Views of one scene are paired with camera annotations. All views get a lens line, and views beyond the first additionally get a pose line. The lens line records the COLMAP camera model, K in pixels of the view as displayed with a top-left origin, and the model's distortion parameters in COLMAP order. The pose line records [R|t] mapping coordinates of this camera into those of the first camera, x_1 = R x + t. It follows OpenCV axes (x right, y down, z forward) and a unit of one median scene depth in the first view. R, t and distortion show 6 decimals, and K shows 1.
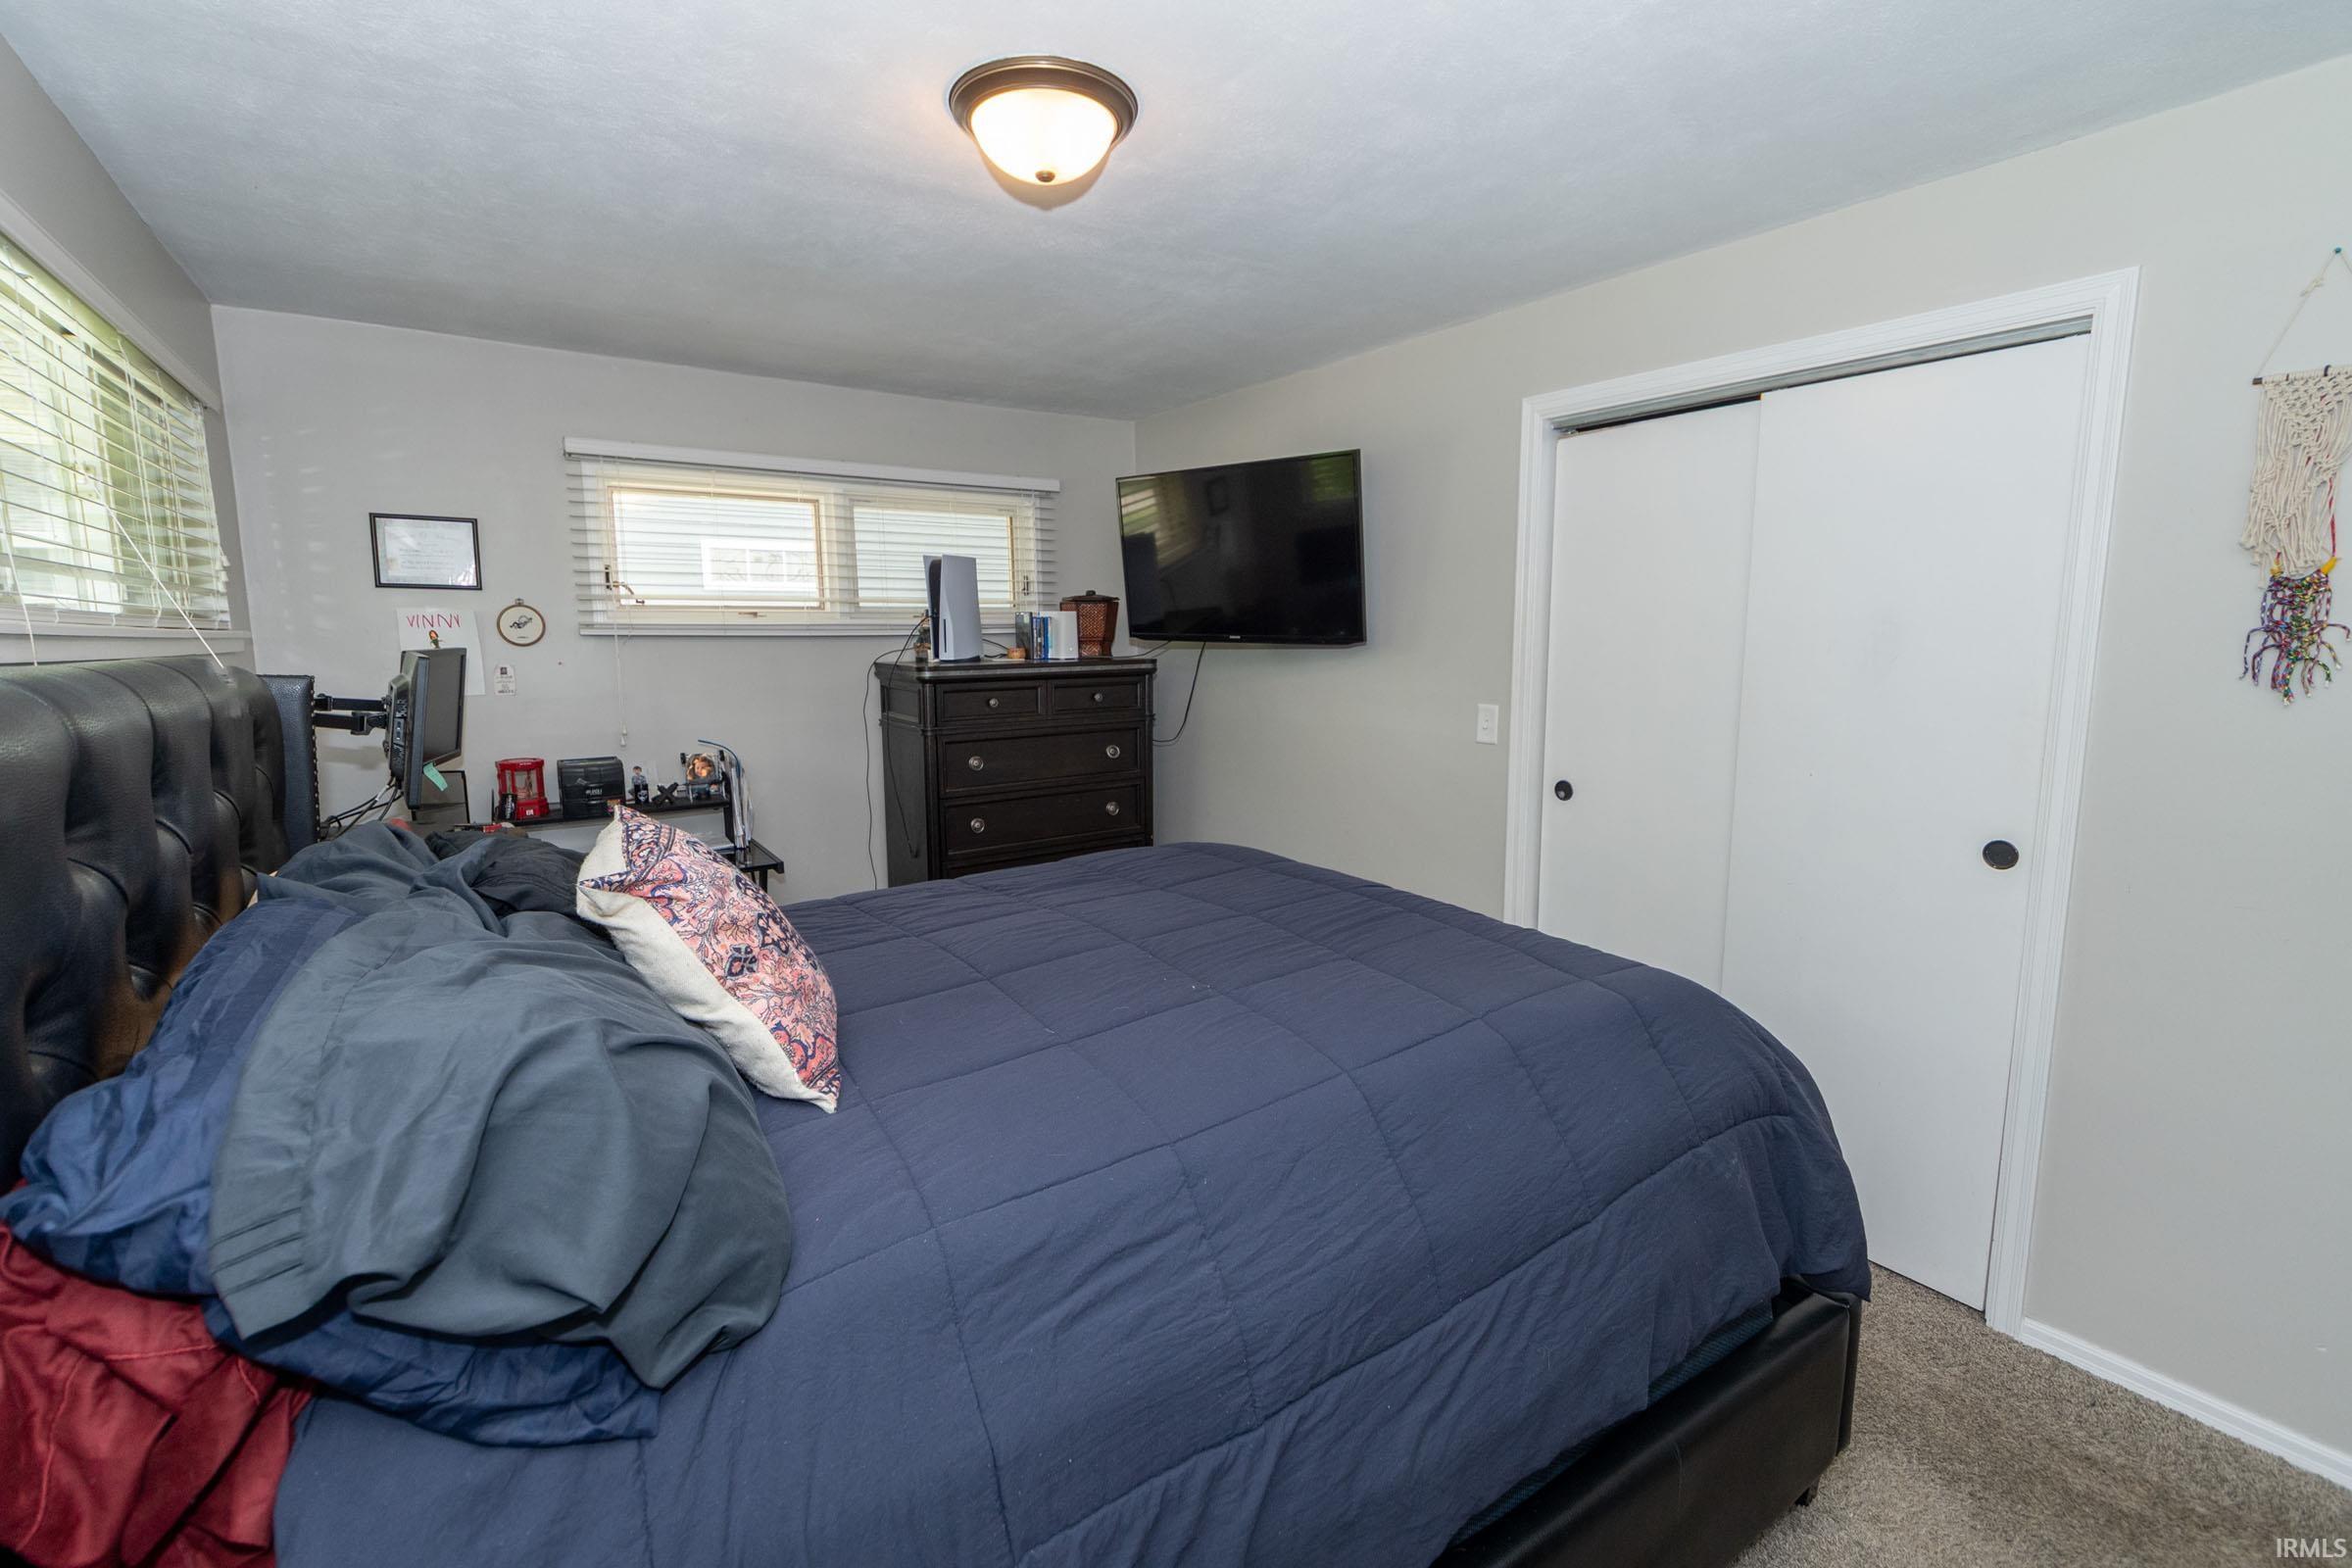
lens RADIAL K [[1038.9, 0, 1177.6], [0, 1038.9, 778.2], [0, 0, 1]] dist [-0.004035, 0.000816]
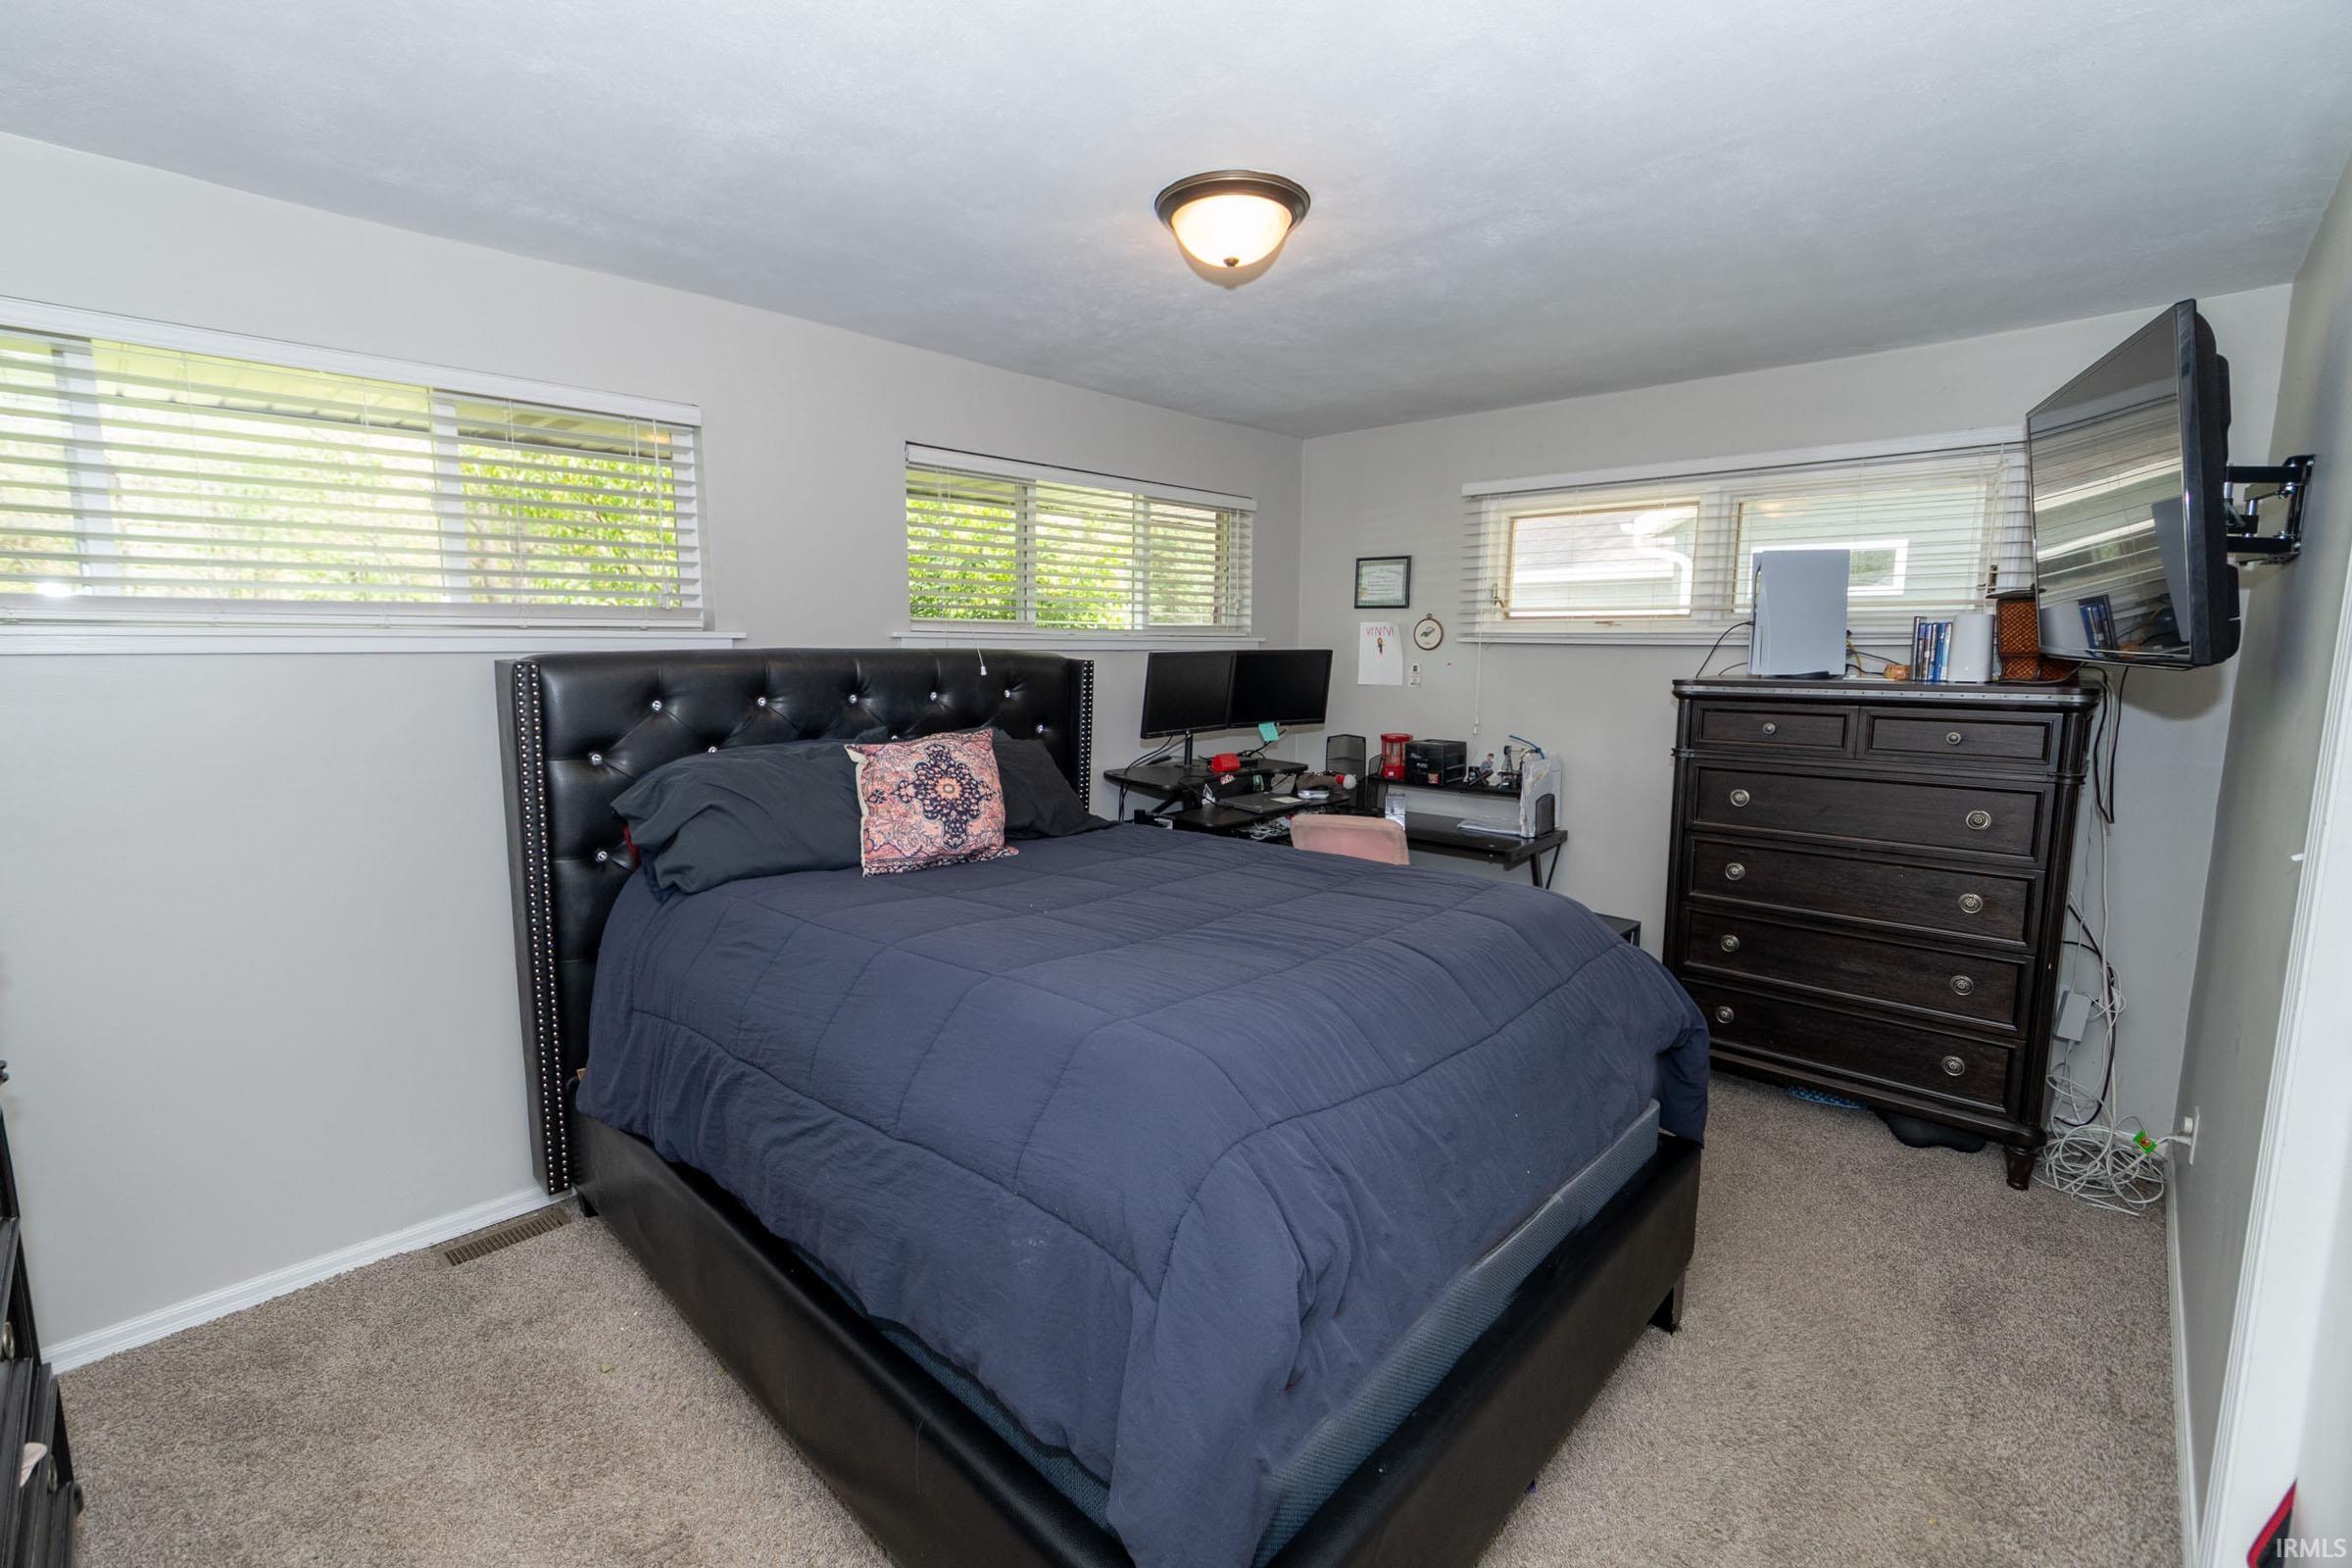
lens RADIAL K [[1038.9, 0, 1173.4], [0, 1038.9, 777.6], [0, 0, 1]] dist [-0.004035, 0.000816]
pose [[0.212924, 0.132531, -0.968039, 0.574543], [-0.141014, 0.984554, 0.103776, -0.058069], [0.966839, 0.114411, 0.228324, 0.397948]]
